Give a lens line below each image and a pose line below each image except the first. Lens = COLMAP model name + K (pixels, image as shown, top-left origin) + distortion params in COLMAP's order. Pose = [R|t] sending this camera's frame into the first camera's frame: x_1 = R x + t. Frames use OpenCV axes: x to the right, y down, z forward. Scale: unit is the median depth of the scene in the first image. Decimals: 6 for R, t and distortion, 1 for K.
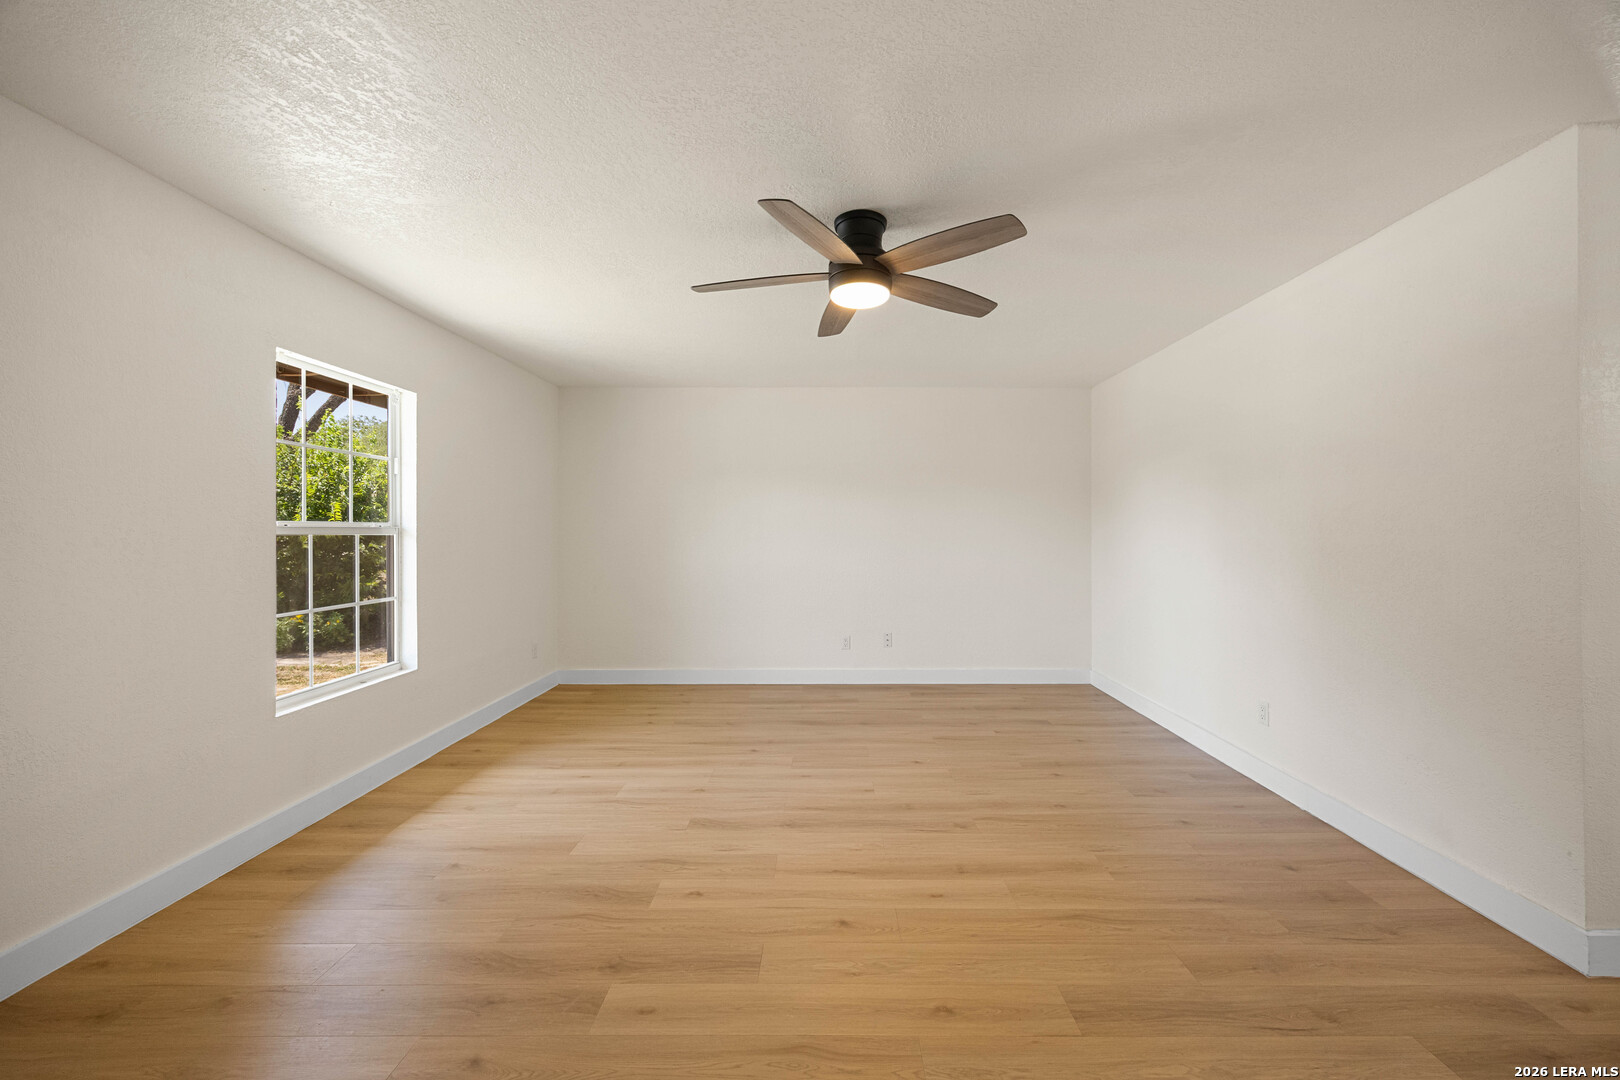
lens RADIAL K [[634.4, 0, 831.7], [0, 634.4, 536.6], [0, 0, 1]] dist [-0.001498, -0.000176]
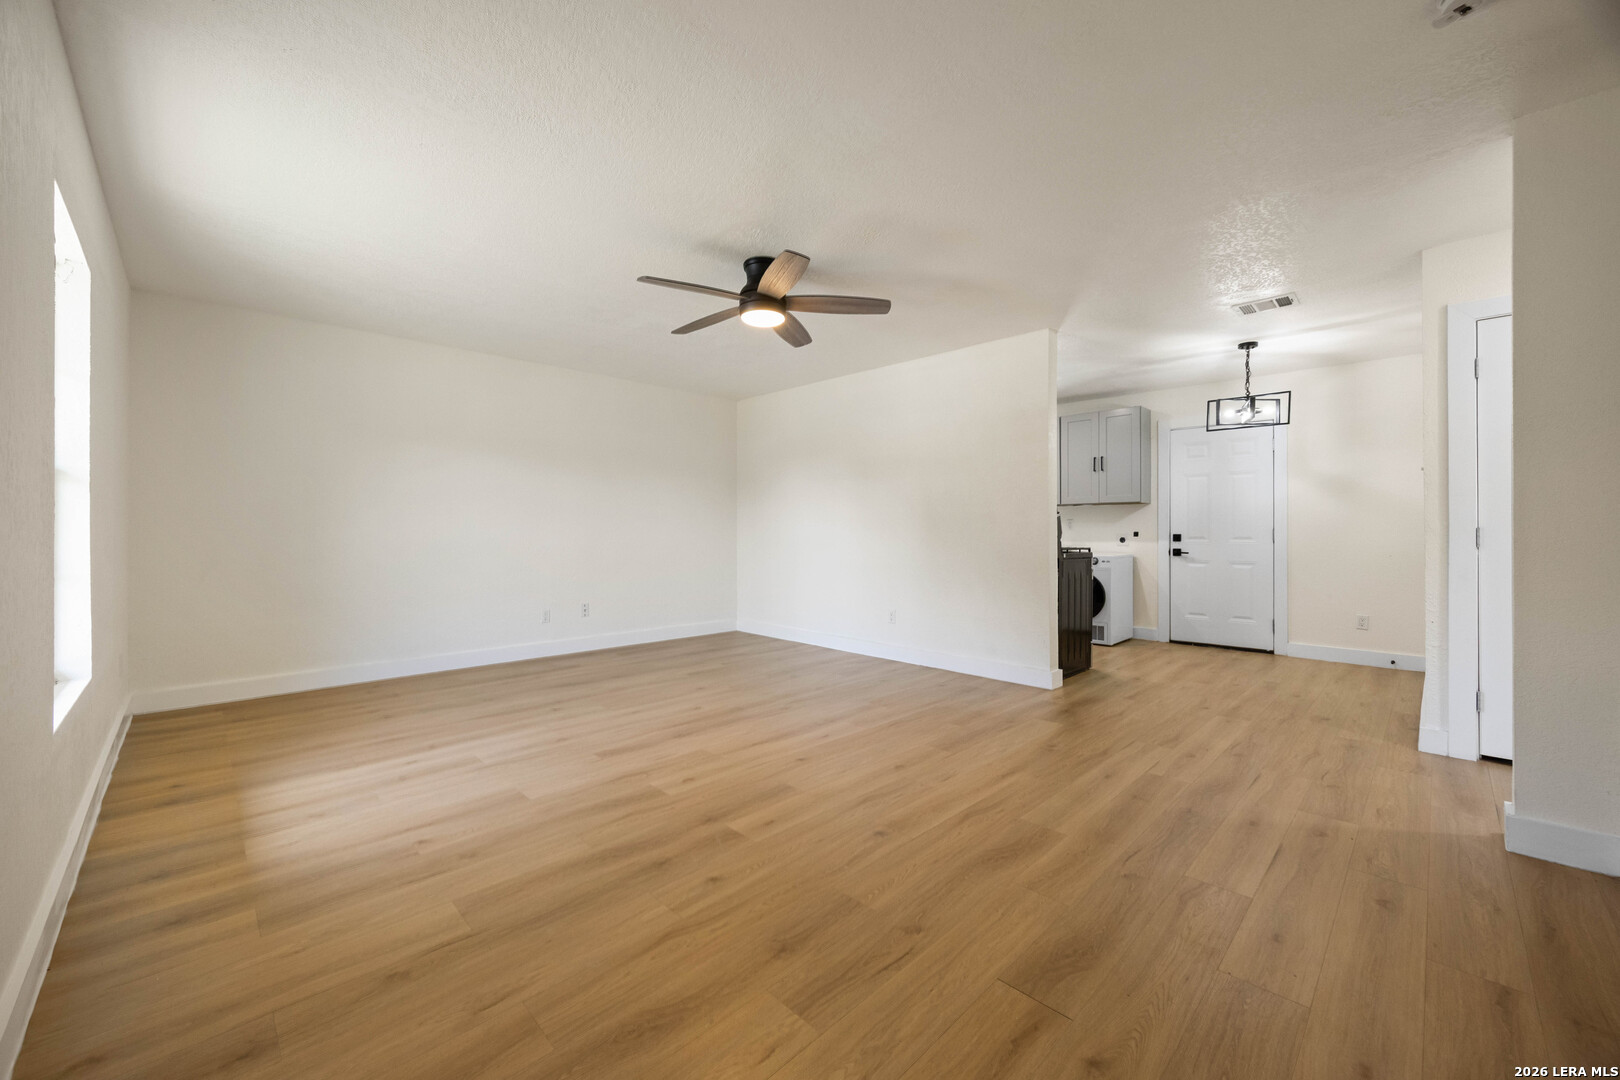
lens RADIAL K [[621.2, 0, 810.0], [0, 621.2, 540.0], [0, 0, 1]] dist [-0.000644, 0.000363]
pose [[0.713680, -0.008642, 0.700418, -0.707375], [0.004956, 0.999961, 0.007288, 0.073670], [-0.700454, -0.001730, 0.713696, -0.017386]]
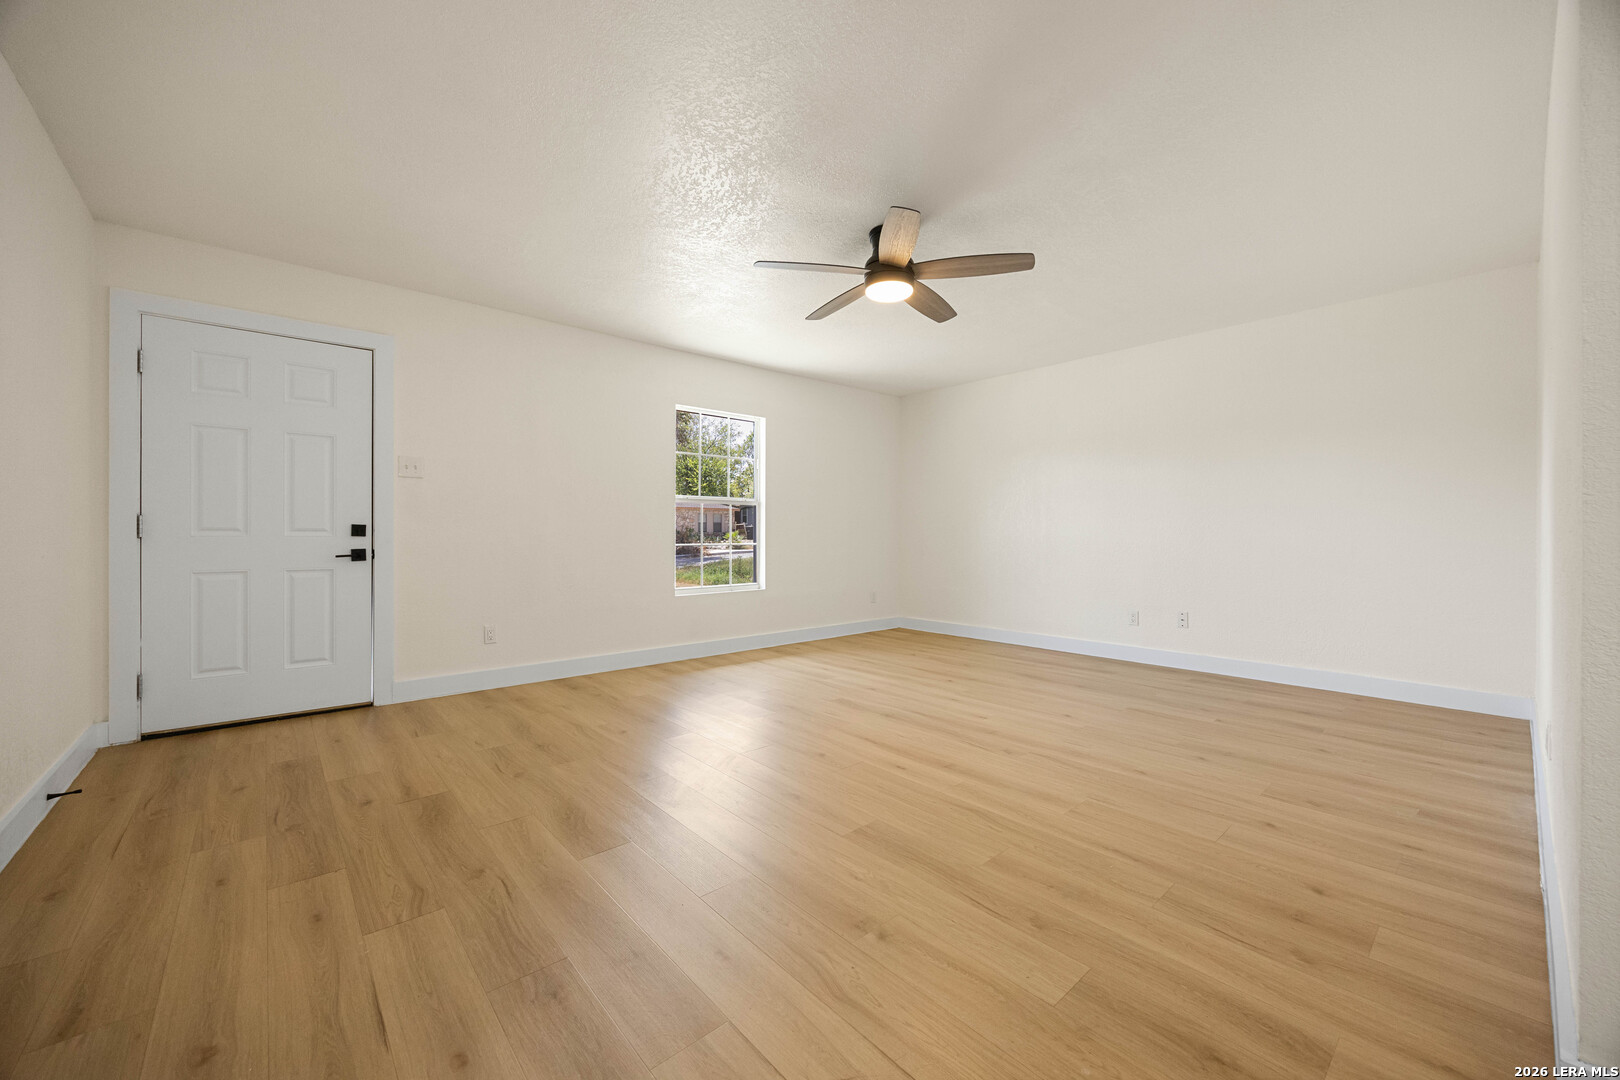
lens RADIAL K [[621.2, 0, 810.0], [0, 621.2, 540.0], [0, 0, 1]] dist [-0.000644, 0.000363]
pose [[0.657609, 0.007679, -0.753320, 0.762883], [-0.006689, 0.999968, 0.004355, 0.095600], [0.753329, 0.002175, 0.657640, 0.056469]]
